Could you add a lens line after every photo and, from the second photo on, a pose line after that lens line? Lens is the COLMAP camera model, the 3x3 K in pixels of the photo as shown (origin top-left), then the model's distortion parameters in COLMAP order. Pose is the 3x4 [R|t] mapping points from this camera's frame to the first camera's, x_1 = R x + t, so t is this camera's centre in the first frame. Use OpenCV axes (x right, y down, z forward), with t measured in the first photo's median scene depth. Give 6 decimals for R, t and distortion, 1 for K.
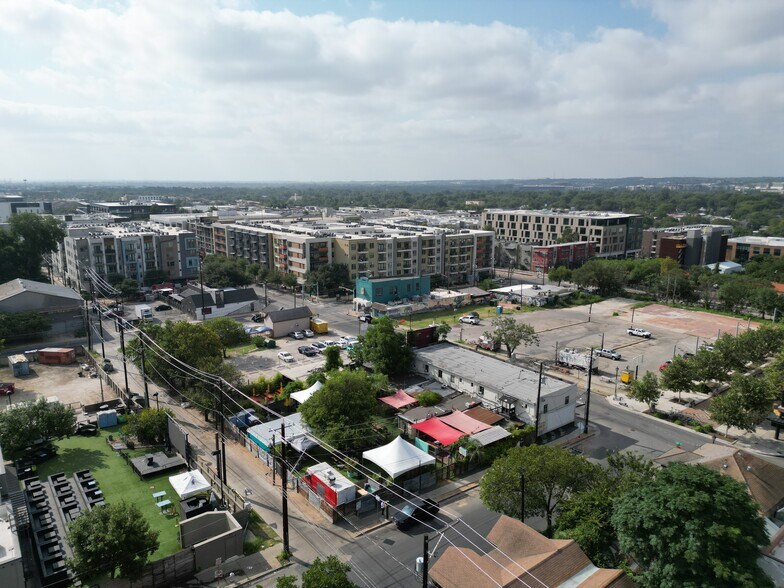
lens RADIAL K [[548.3, 0, 393.2], [0, 548.3, 306.4], [0, 0, 1]] dist [0.081655, -0.081927]
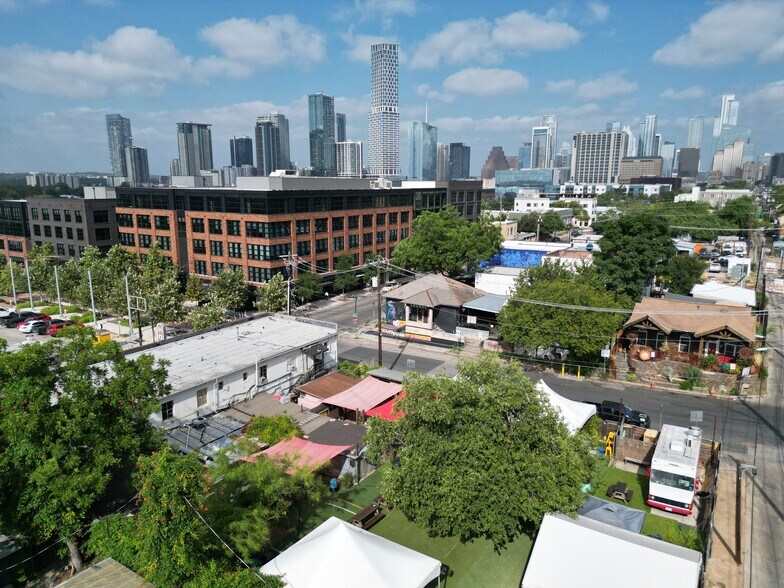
lens RADIAL K [[548.3, 0, 389.8], [0, 548.3, 295.3], [0, 0, 1]] dist [0.081655, -0.081927]
pose [[-0.329365, -0.193443, 0.924174, -0.128359], [0.208210, 0.939814, 0.270920, -0.015211], [-0.920960, 0.281654, -0.269266, 0.341356]]
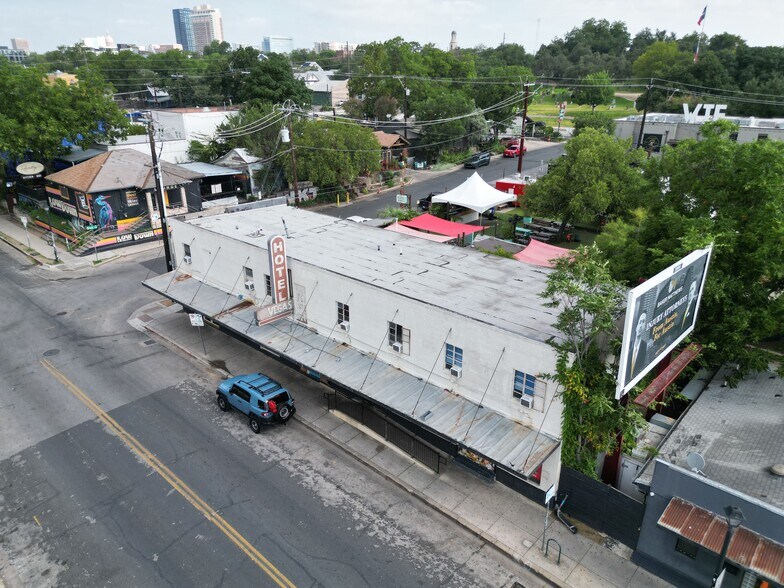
lens RADIAL K [[548.3, 0, 390.9], [0, 548.3, 296.7], [0, 0, 1]] dist [0.081655, -0.081927]
pose [[-0.984925, 0.061432, -0.161707, 0.076434], [-0.042748, 0.819382, 0.571652, -0.023632], [0.167618, 0.569947, -0.804403, 0.467010]]
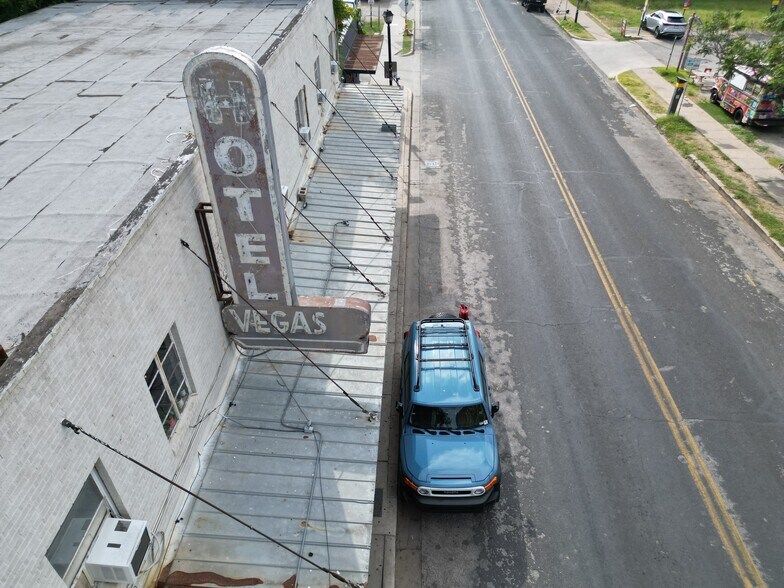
lens RADIAL K [[548.3, 0, 391.4], [0, 548.3, 298.2], [0, 0, 1]] dist [0.081655, -0.081927]
pose [[0.759604, 0.393717, -0.517677, 0.104119], [-0.142681, 0.877441, 0.457973, 0.028344], [0.634542, -0.274016, 0.722684, 0.350412]]
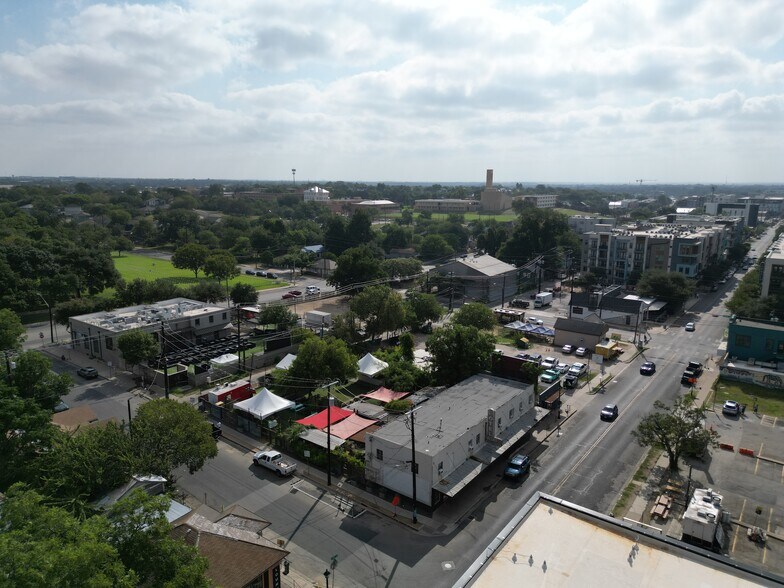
lens RADIAL K [[548.3, 0, 386.8], [0, 548.3, 311.5], [0, 0, 1]] dist [0.081655, -0.081927]
pose [[0.253995, 0.222016, -0.941380, 0.314218], [-0.217241, 0.961525, 0.168153, -0.050497], [0.942493, 0.161796, 0.292453, 0.229526]]
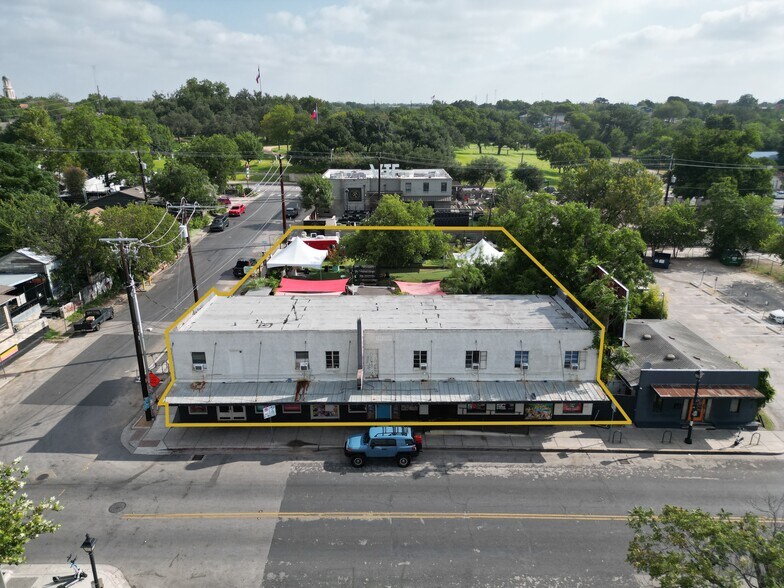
lens RADIAL K [[548.3, 0, 390.5], [0, 548.3, 292.1], [0, 0, 1]] dist [0.081655, -0.081927]
pose [[-0.616697, 0.243652, -0.748544, 0.178944], [-0.173651, 0.885363, 0.431251, -0.036031], [0.767809, 0.395937, -0.503690, 0.440738]]
